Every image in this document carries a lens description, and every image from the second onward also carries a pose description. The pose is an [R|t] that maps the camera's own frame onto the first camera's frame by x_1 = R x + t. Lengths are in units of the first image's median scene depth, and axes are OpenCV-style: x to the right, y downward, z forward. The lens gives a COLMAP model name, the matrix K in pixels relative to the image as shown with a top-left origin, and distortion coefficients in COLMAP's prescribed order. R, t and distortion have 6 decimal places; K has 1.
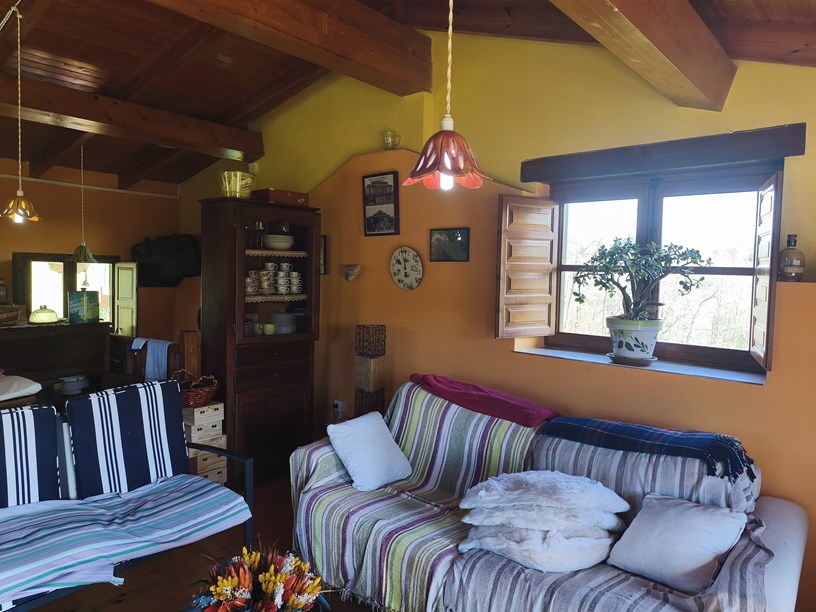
lens RADIAL K [[552.2, 0, 397.7], [0, 552.2, 295.4], [0, 0, 1]] dist [0.034776, -0.037648]
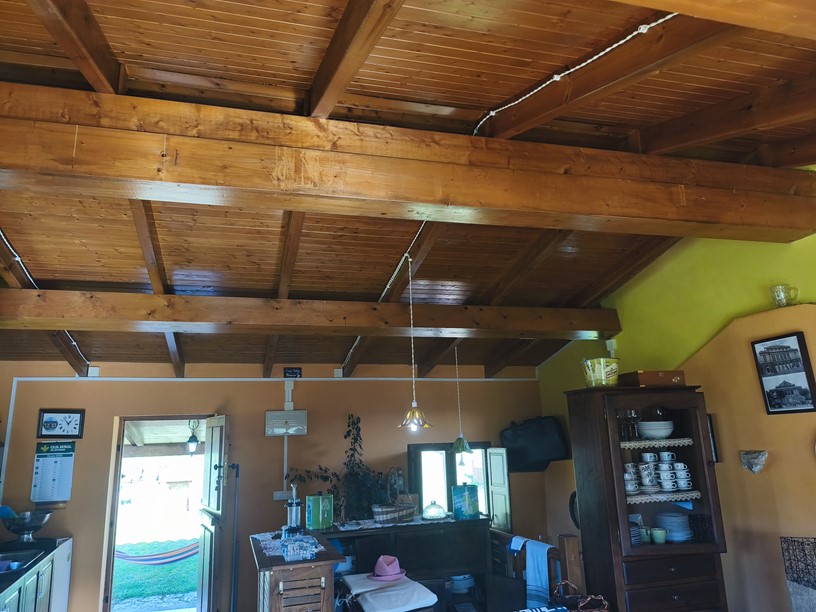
lens RADIAL K [[536.0, 0, 410.5], [0, 536.0, 302.5], [0, 0, 1]] dist [0.036235, -0.034287]
pose [[0.830082, -0.167795, -0.531797, -0.050363], [0.024160, 0.963581, -0.266322, -0.074964], [0.557118, 0.208221, 0.803905, 0.050663]]
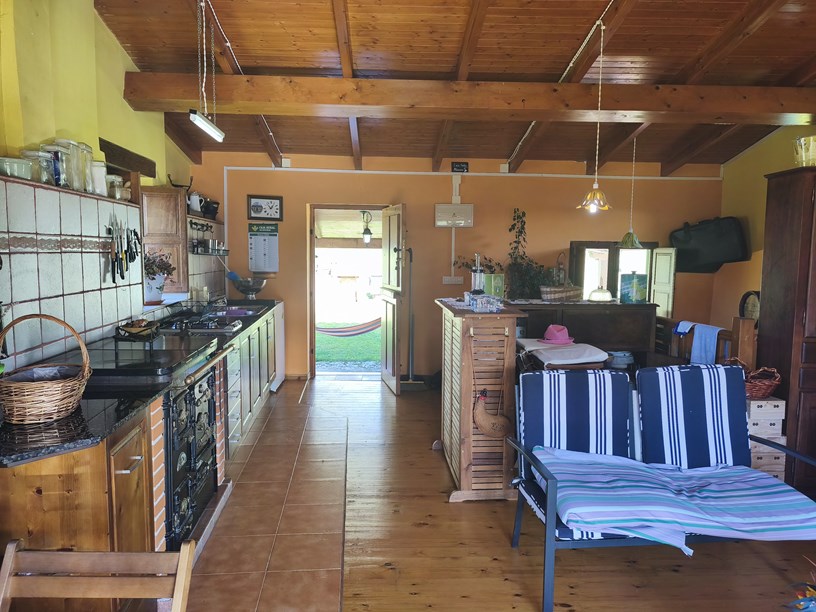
lens RADIAL K [[547.0, 0, 406.6], [0, 547.0, 301.8], [0, 0, 1]] dist [0.034871, -0.037384]
pose [[0.675514, 0.048213, -0.735769, -0.078435], [-0.028549, 0.998822, 0.039239, 0.017396], [0.736794, -0.005501, 0.676095, -0.044694]]
